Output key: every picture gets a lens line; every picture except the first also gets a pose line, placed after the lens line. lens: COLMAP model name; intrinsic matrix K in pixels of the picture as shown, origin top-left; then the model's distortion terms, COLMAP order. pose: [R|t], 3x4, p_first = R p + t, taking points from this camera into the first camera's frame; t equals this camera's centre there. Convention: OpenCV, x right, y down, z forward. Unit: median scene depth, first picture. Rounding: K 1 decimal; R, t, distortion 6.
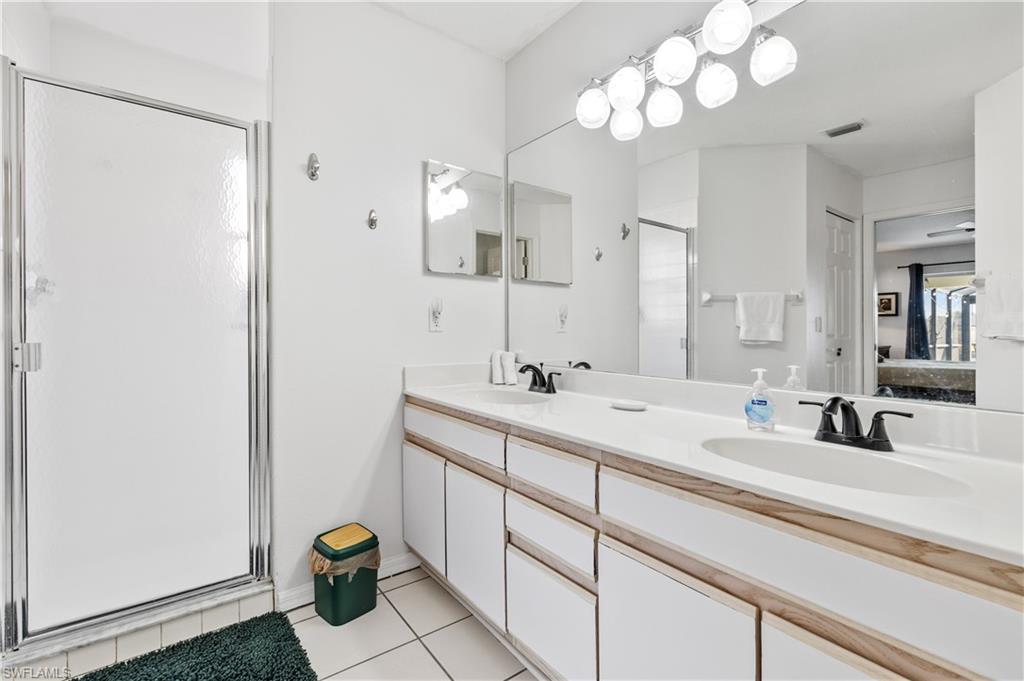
lens RADIAL K [[461.7, 0, 512.2], [0, 461.7, 336.6], [0, 0, 1]] dist [0.003331, -0.000592]
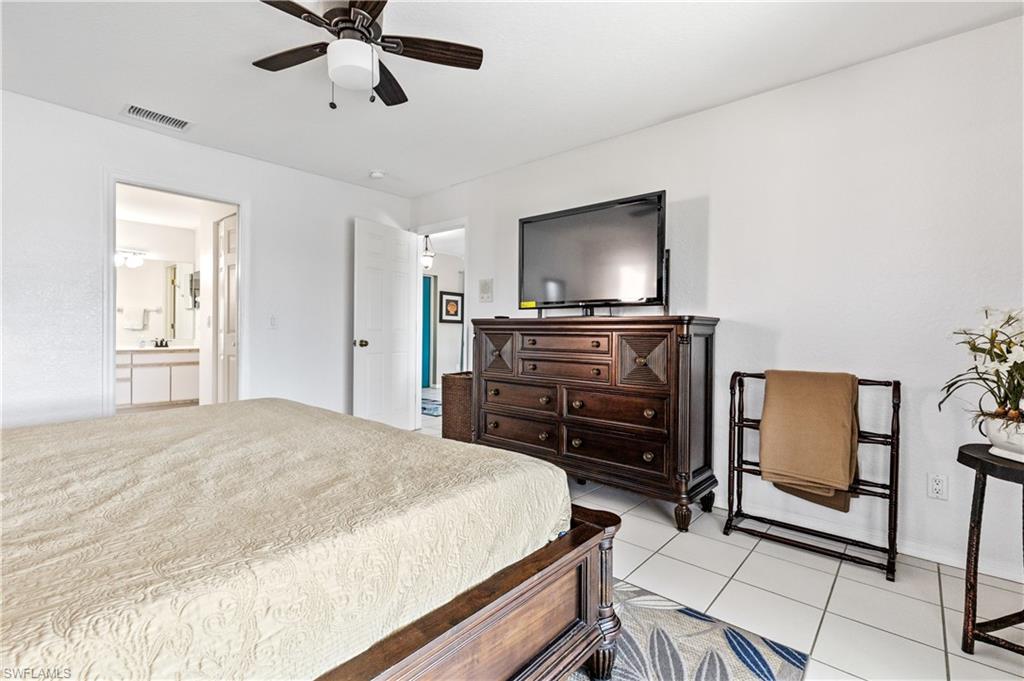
lens RADIAL K [[461.7, 0, 511.5], [0, 461.7, 336.6], [0, 0, 1]] dist [0.003331, -0.000592]
pose [[-0.208972, -0.012734, 0.977839, -5.754186], [0.000145, 0.999915, 0.013053, 0.032395], [-0.977922, 0.002869, -0.208953, -2.035857]]
